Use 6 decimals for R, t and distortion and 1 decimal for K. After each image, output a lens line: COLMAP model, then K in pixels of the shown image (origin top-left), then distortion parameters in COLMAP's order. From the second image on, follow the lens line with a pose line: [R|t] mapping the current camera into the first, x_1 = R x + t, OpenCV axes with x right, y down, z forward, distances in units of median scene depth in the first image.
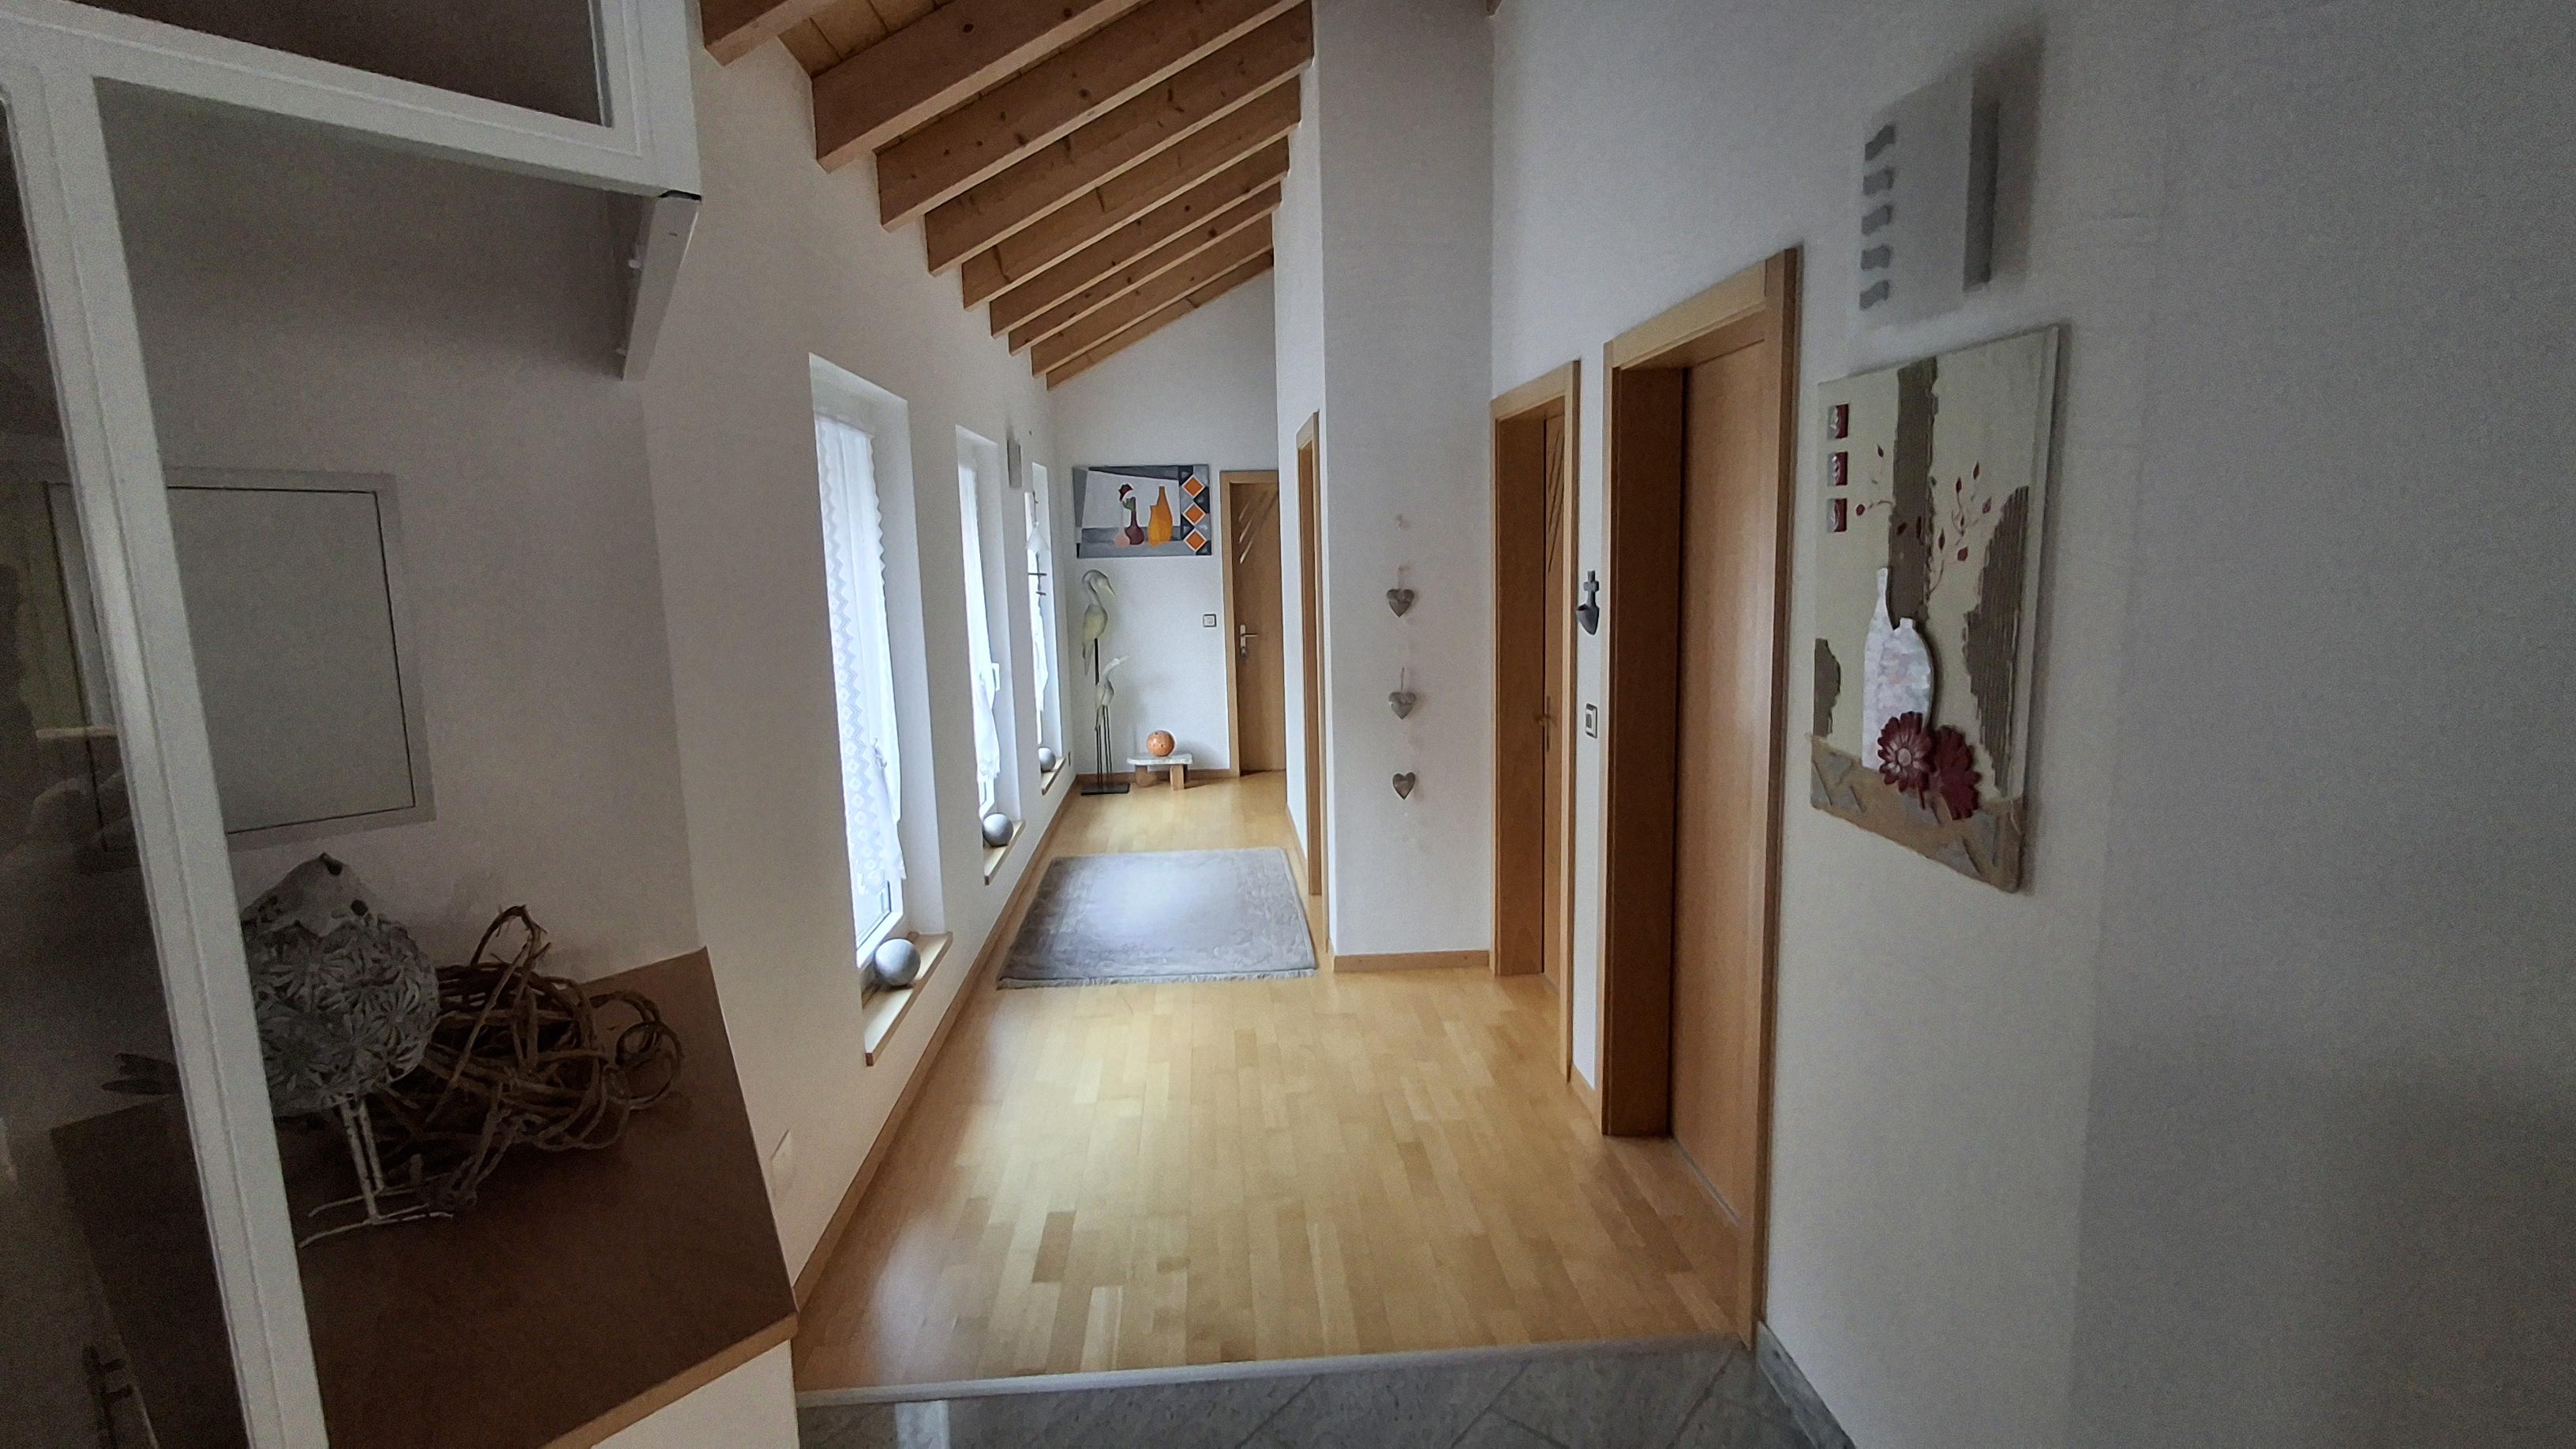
lens RADIAL K [[1215.9, 0, 1272.2], [0, 1215.9, 719.5], [0, 0, 1]] dist [0.010631, -0.000724]
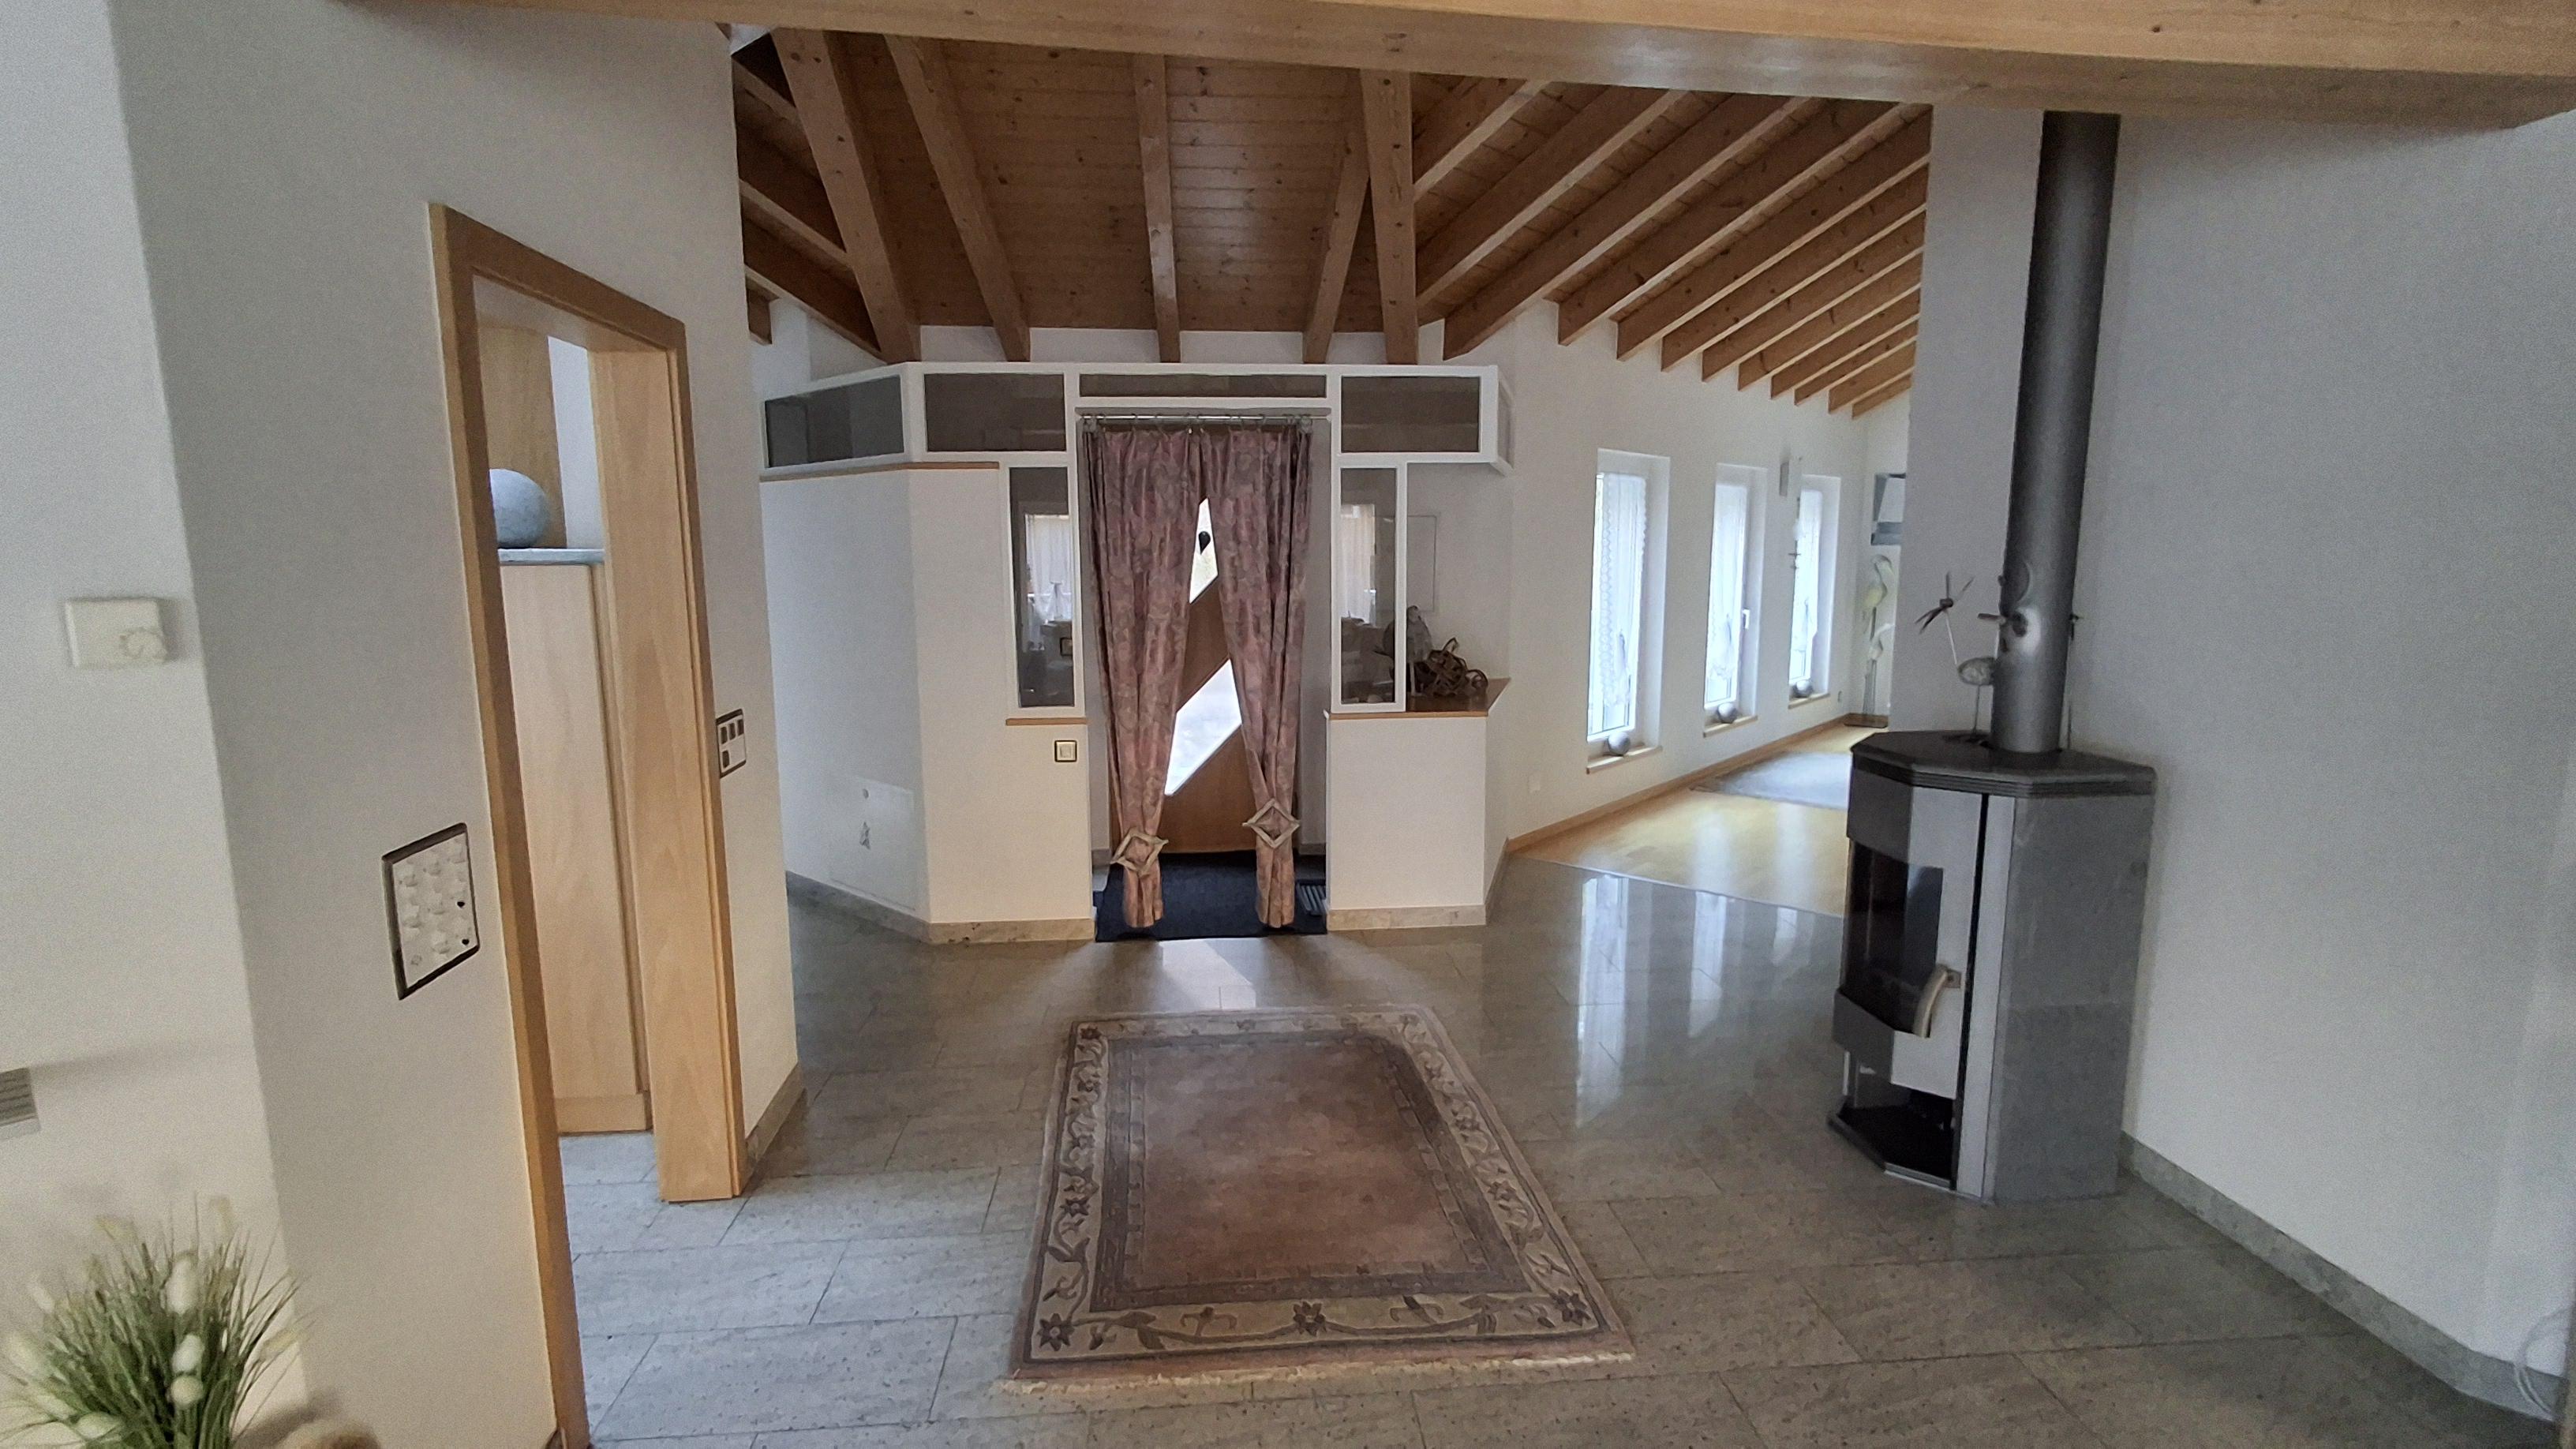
lens RADIAL K [[1215.9, 0, 1288.8], [0, 1215.9, 719.5], [0, 0, 1]] dist [0.010631, -0.000724]
pose [[0.735812, 0.125365, -0.665480, 0.280267], [-0.115541, 0.991547, 0.059037, 0.048454], [0.667256, 0.033450, 0.744077, -0.383824]]
